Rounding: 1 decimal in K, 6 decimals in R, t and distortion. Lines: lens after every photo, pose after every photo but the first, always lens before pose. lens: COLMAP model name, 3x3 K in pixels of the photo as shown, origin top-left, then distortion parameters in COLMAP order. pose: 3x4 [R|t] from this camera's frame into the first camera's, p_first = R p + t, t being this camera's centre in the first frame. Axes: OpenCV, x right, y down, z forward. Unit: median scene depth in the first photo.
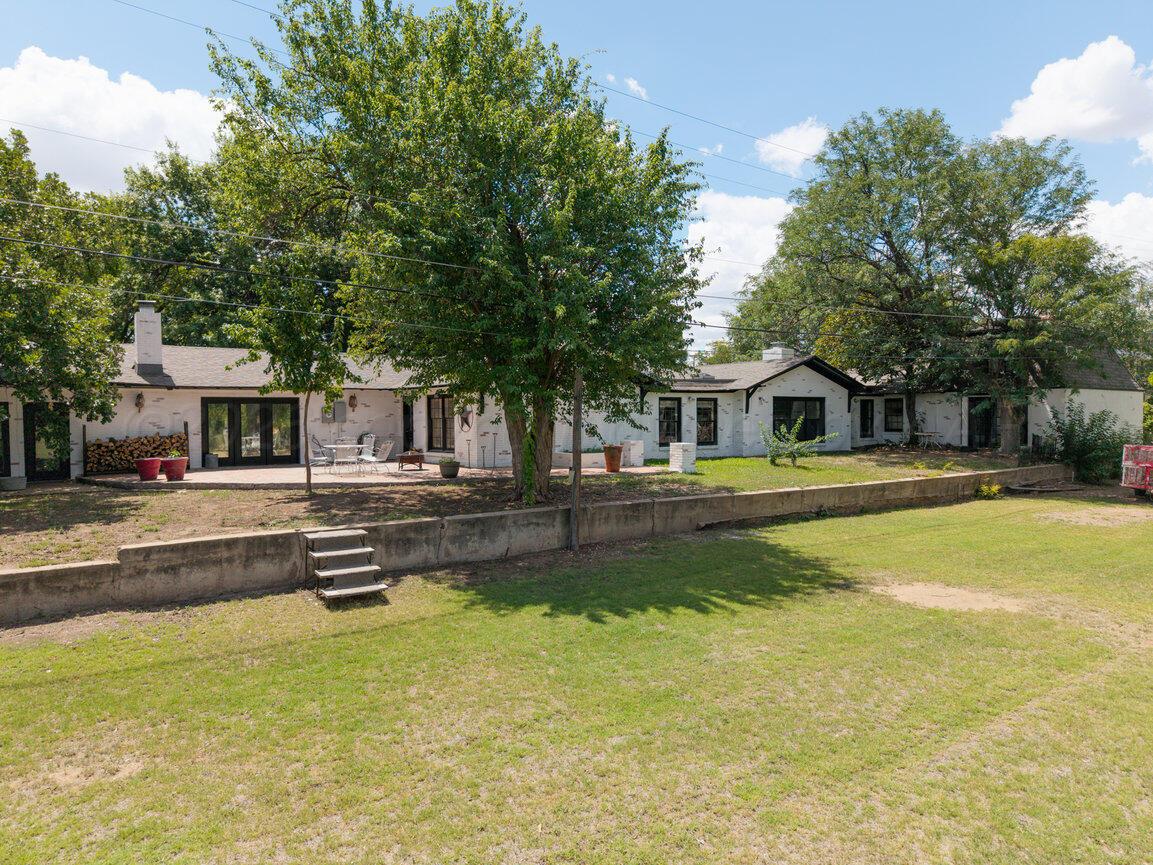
lens RADIAL K [[782.3, 0, 571.4], [0, 782.3, 428.8], [0, 0, 1]] dist [0.024575, -0.015122]
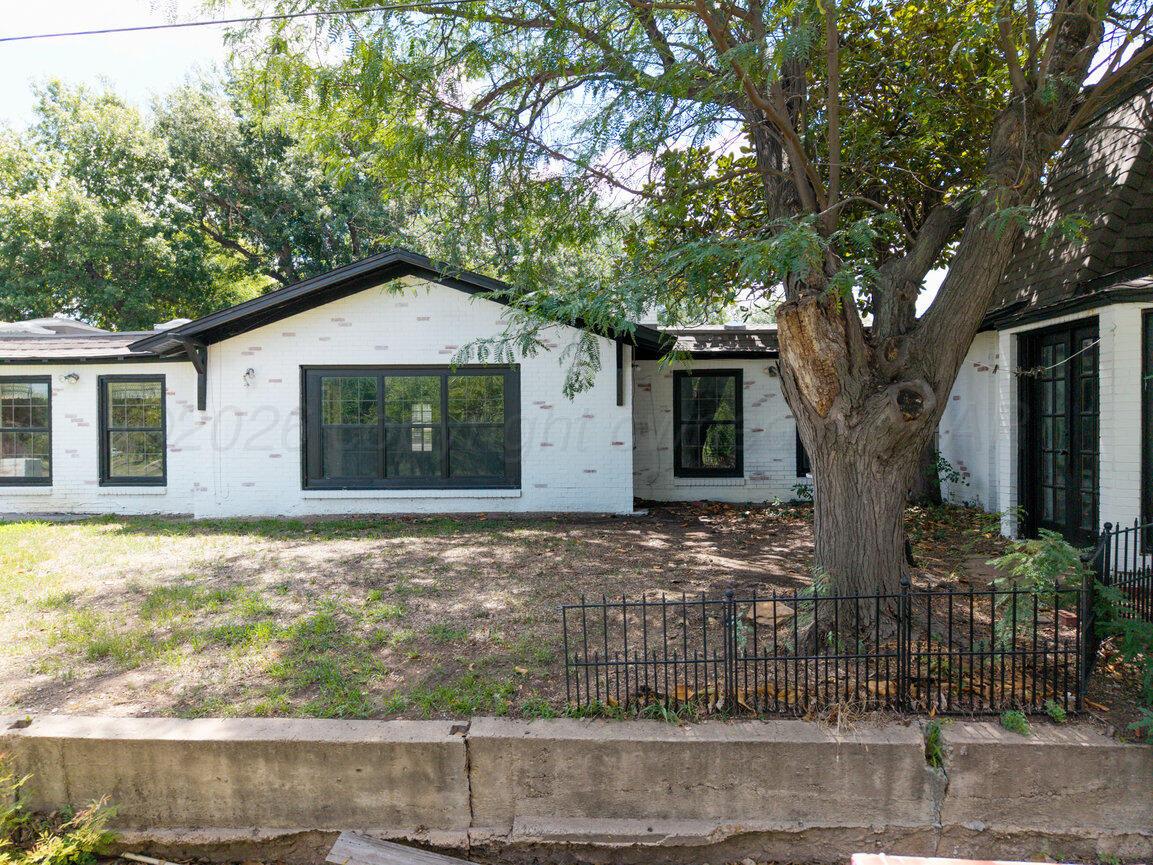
lens RADIAL K [[782.3, 0, 578.3], [0, 782.3, 432.6], [0, 0, 1]] dist [0.024575, -0.015122]
pose [[0.705037, 0.014955, -0.709013, 0.621622], [-0.008680, 0.999885, 0.012459, -0.014294], [0.709117, -0.002630, 0.705086, 0.819853]]
